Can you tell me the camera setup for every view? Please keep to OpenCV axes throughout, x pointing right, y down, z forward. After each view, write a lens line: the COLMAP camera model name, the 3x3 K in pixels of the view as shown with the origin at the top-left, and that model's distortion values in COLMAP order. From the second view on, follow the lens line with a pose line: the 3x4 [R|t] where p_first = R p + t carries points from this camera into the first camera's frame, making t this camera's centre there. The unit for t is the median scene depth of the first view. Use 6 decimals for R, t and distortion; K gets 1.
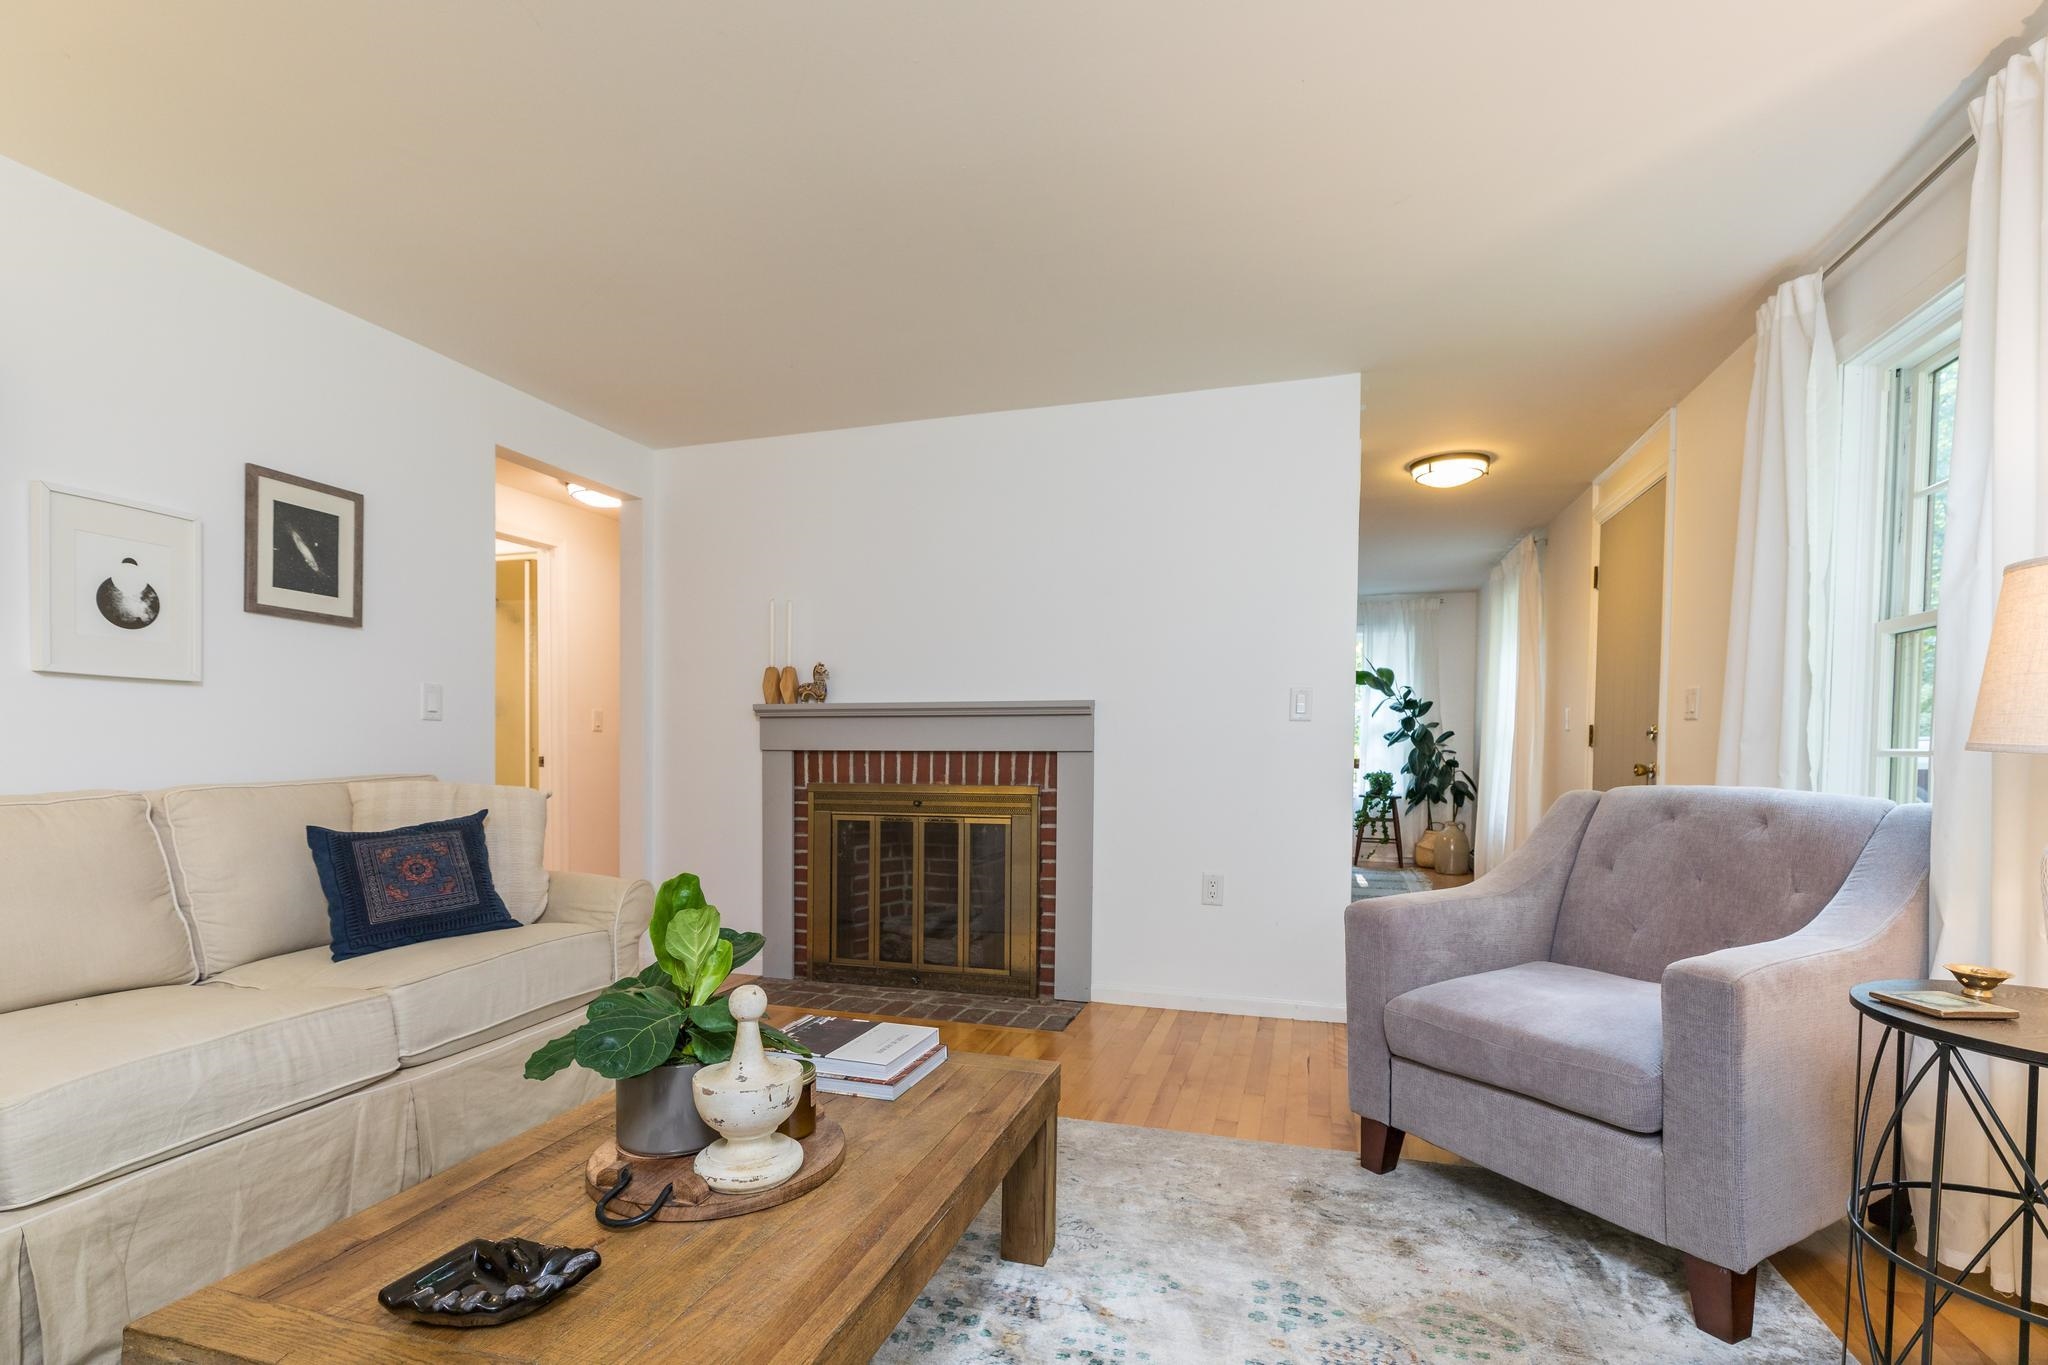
lens RADIAL K [[953.6, 0, 1021.1], [0, 953.6, 774.1], [0, 0, 1]] dist [0.002144, 0.000290]
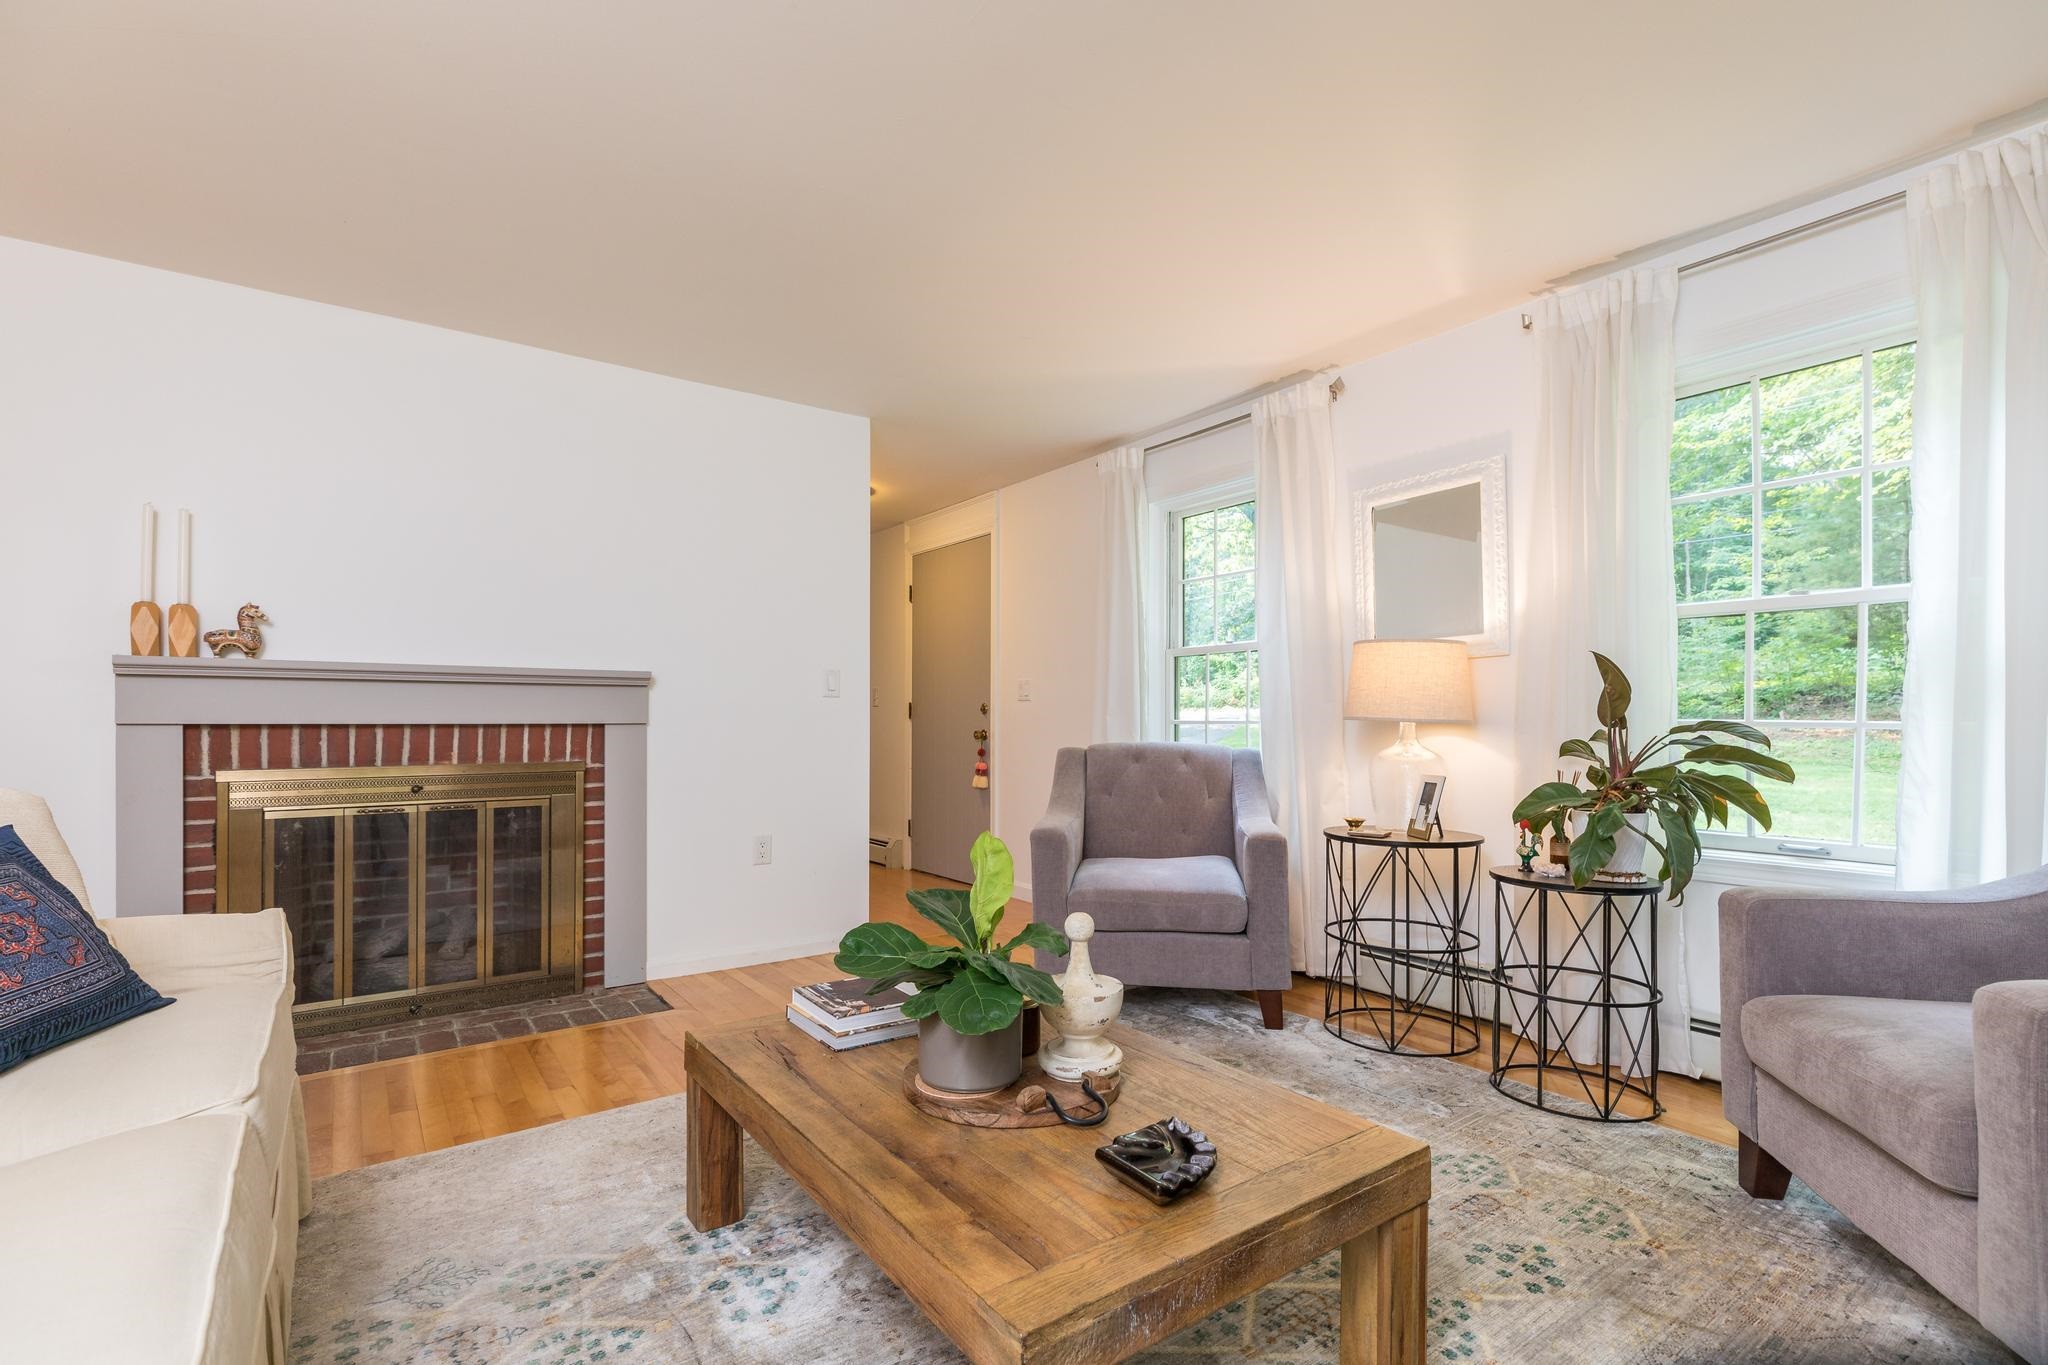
lens RADIAL K [[926.4, 0, 1029.9], [0, 926.4, 716.7], [0, 0, 1]] dist [0.004999, 0.000441]
pose [[0.596779, 0.001491, 0.802404, -0.441612], [0.022497, 0.999574, -0.018589, -0.004158], [-0.802090, 0.029145, 0.596491, 0.112189]]
